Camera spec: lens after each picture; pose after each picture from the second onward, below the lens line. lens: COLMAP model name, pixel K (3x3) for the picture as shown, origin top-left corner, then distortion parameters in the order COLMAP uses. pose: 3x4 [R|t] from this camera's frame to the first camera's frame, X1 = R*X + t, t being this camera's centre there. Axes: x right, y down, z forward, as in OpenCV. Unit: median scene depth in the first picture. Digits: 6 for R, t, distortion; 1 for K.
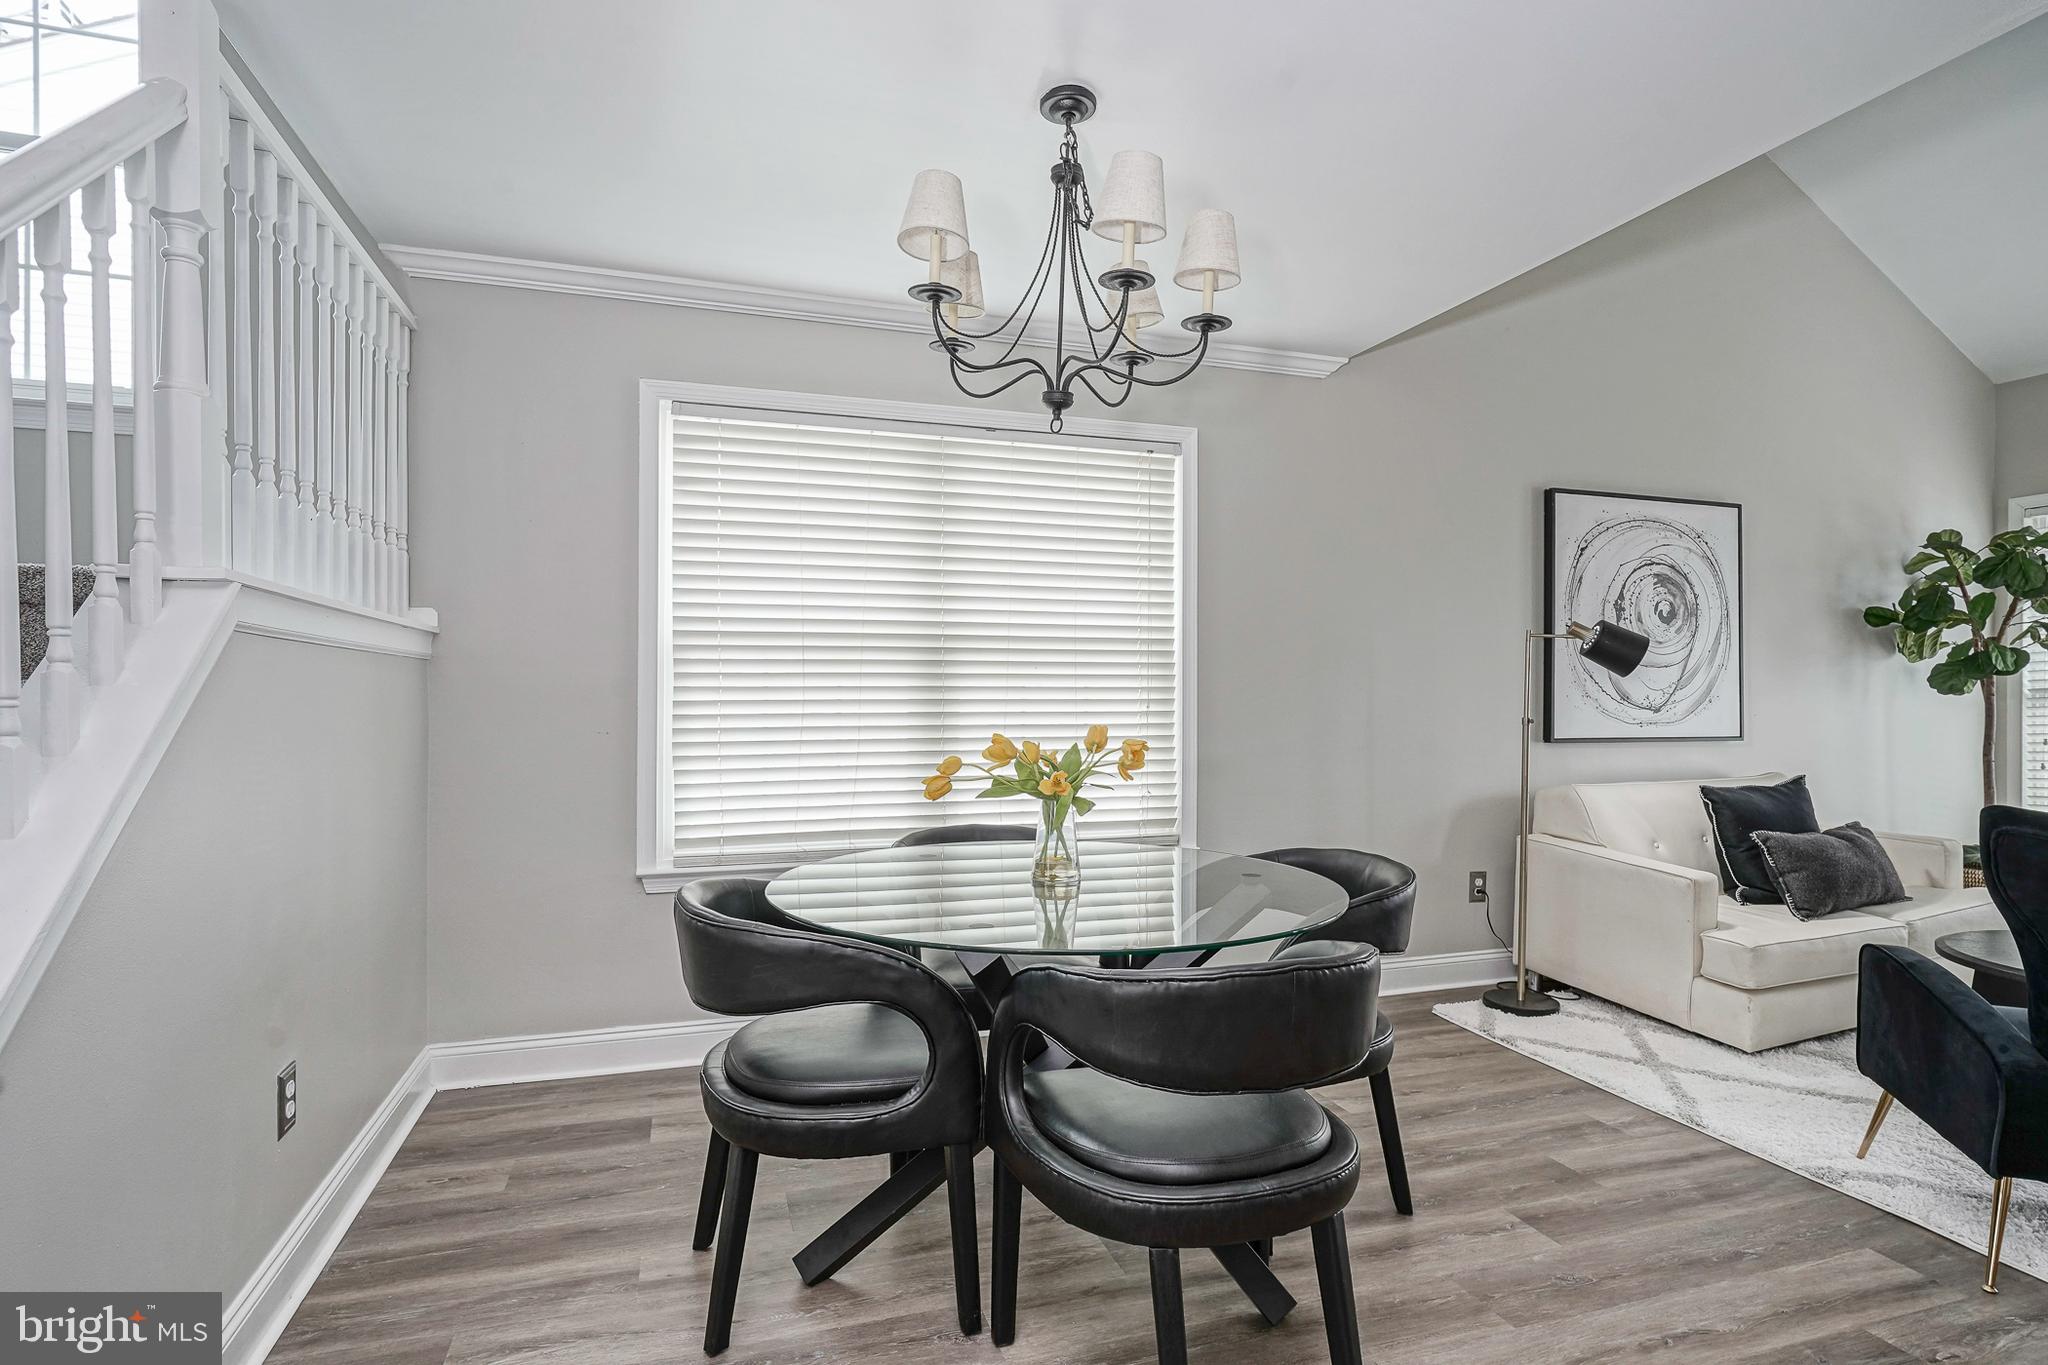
lens RADIAL K [[1022.4, 0, 1035.6], [0, 1022.4, 694.4], [0, 0, 1]] dist [-0.006518, 0.004764]
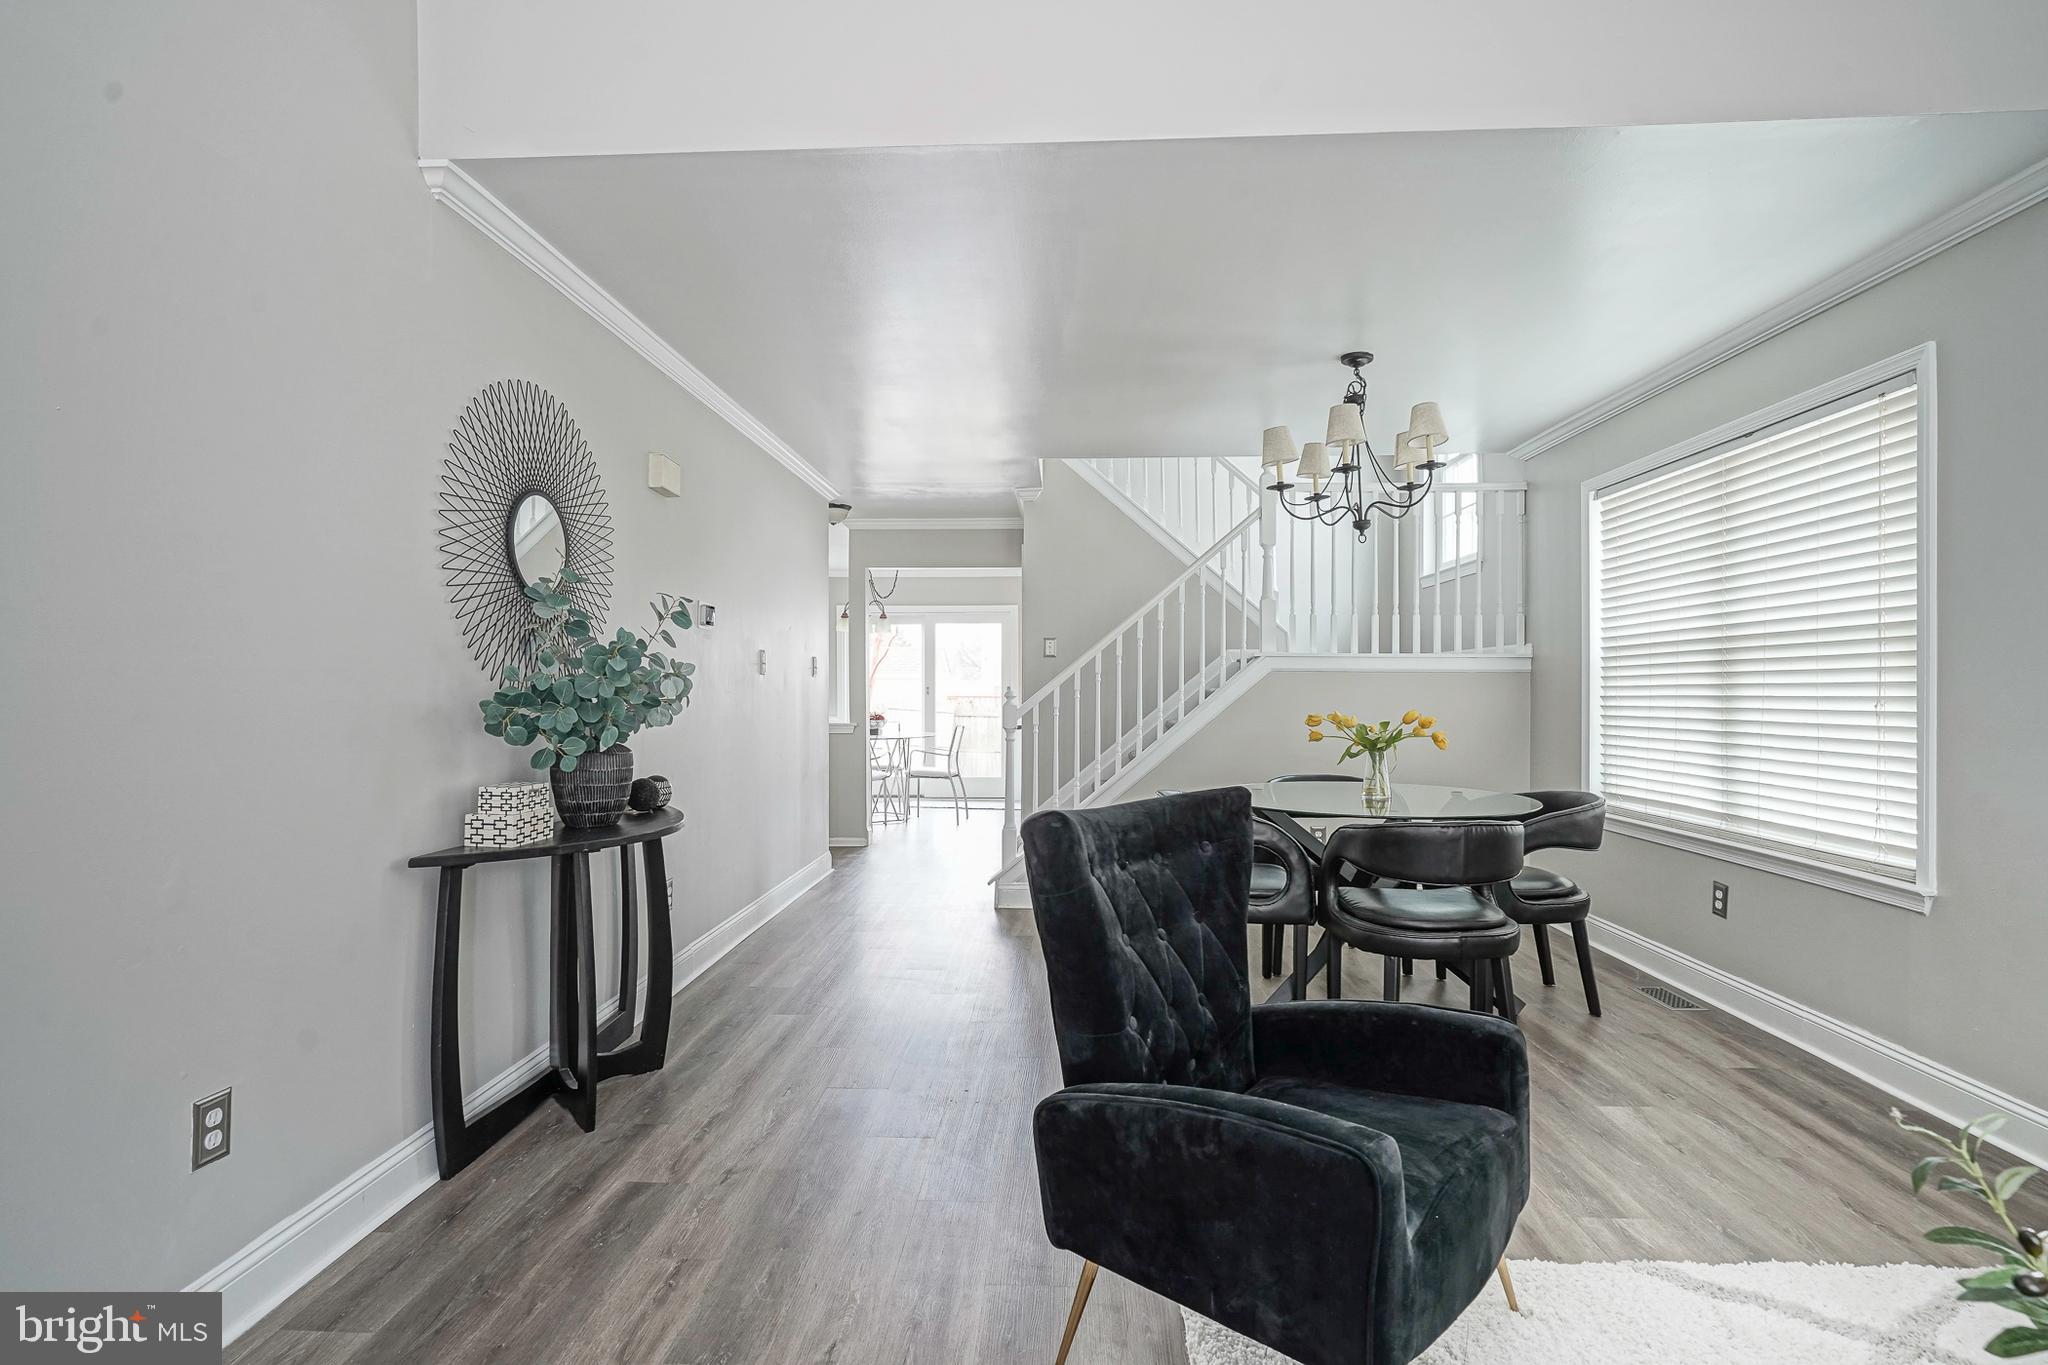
lens RADIAL K [[1022.4, 0, 1027.7], [0, 1022.4, 687.4], [0, 0, 1]] dist [-0.006518, 0.004764]
pose [[-0.344780, -0.008926, -0.938641, 1.285098], [-0.006306, 0.999954, -0.007192, 0.009746], [0.938662, 0.003440, -0.344820, 0.734254]]
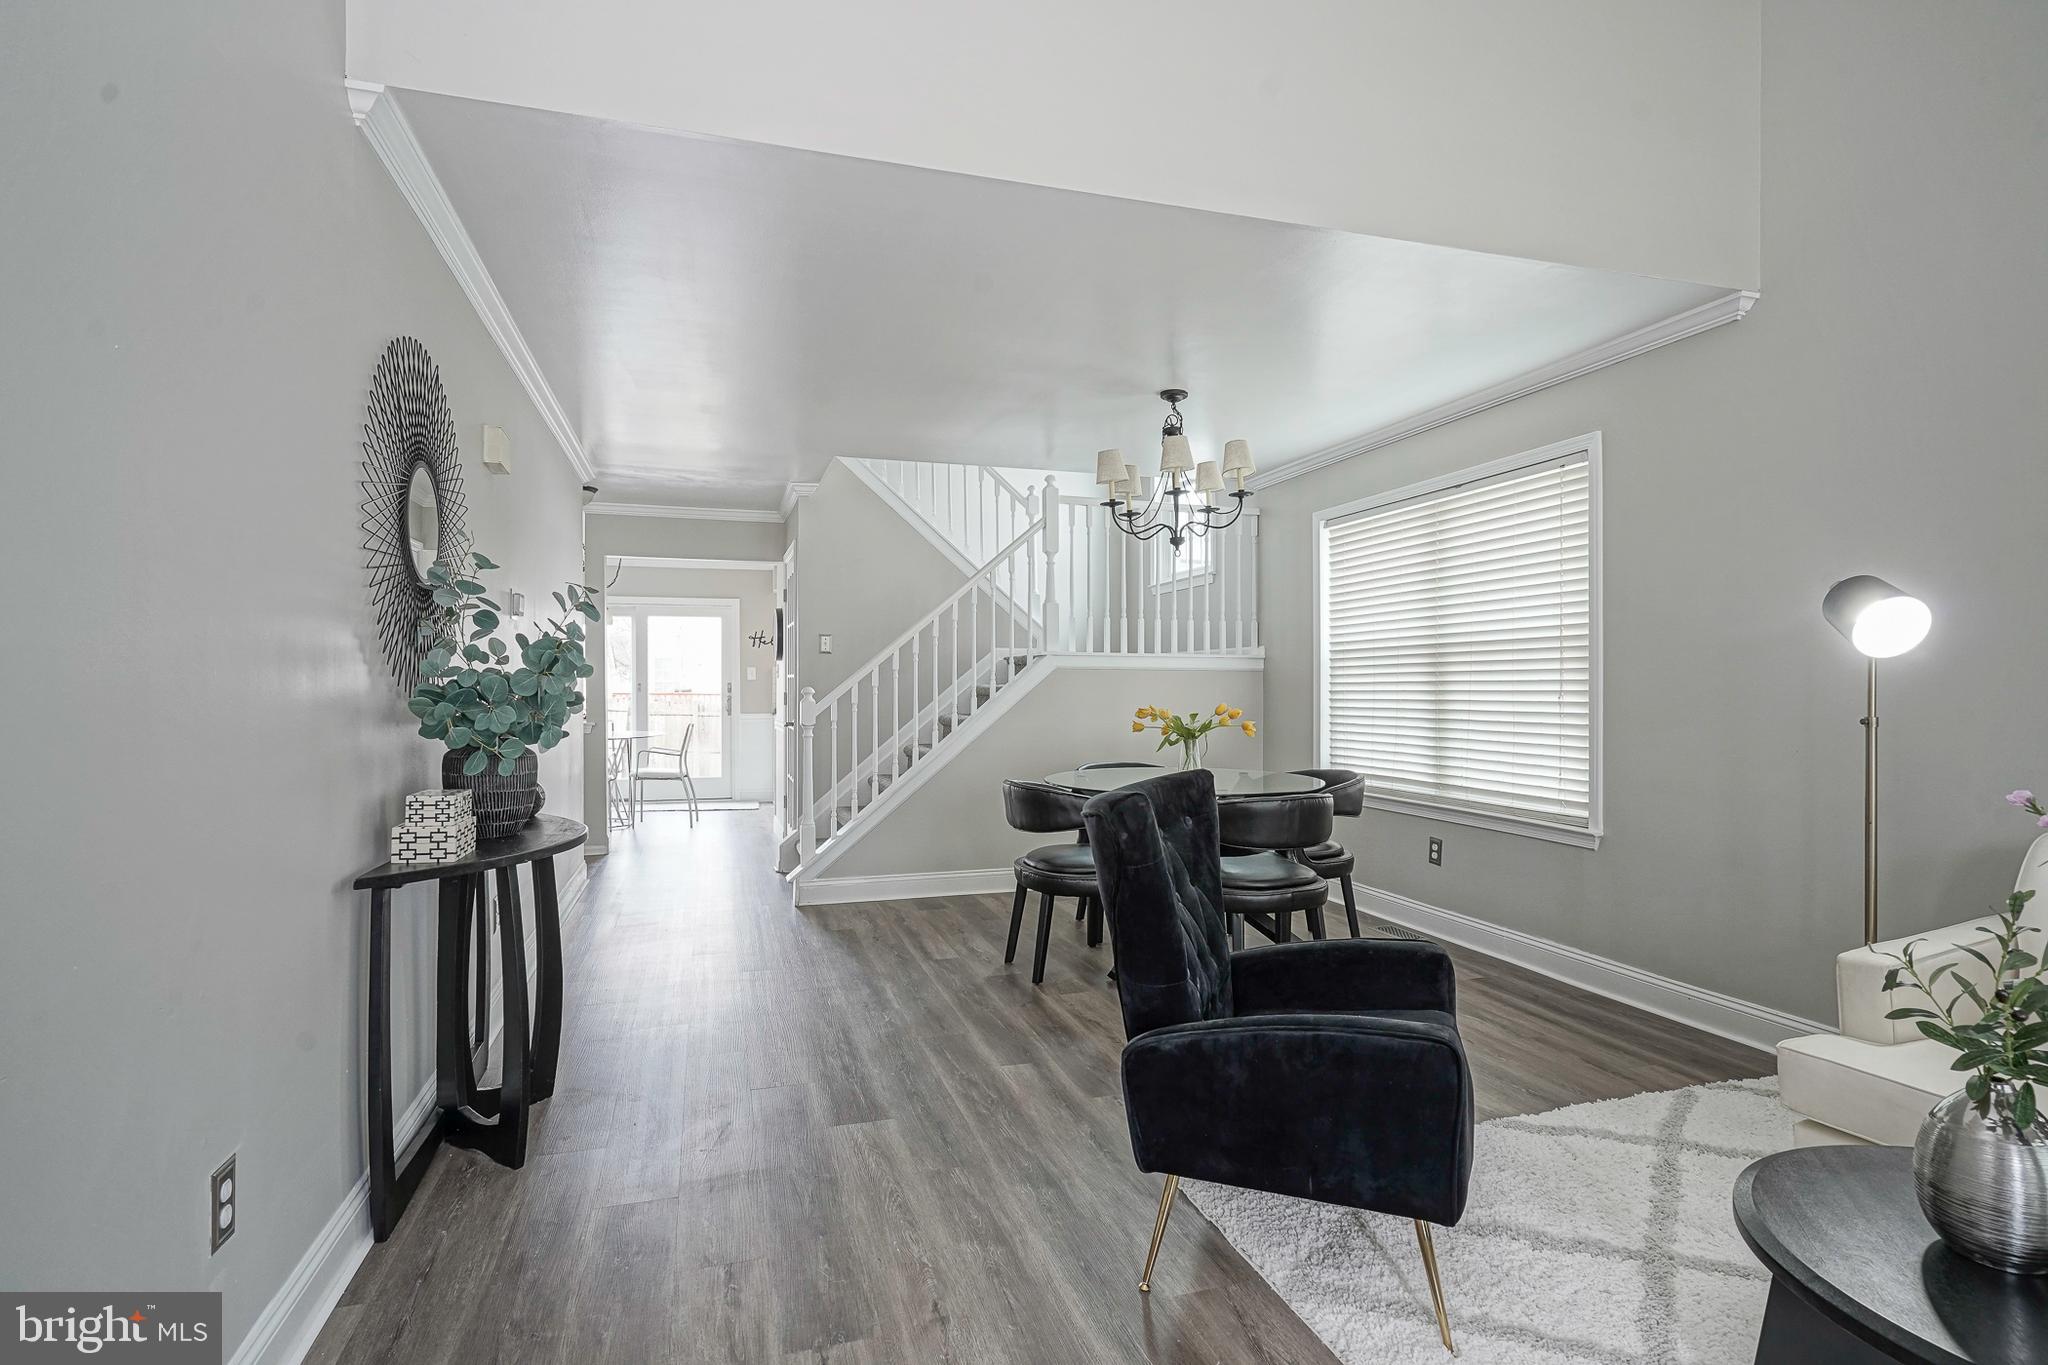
lens RADIAL K [[1022.4, 0, 1034.9], [0, 1022.4, 685.6], [0, 0, 1]] dist [-0.006518, 0.004764]
pose [[0.002814, -0.007275, -0.999970, 1.393649], [-0.003254, 0.999968, -0.007284, 0.011545], [0.999991, 0.003274, 0.002790, 0.489864]]
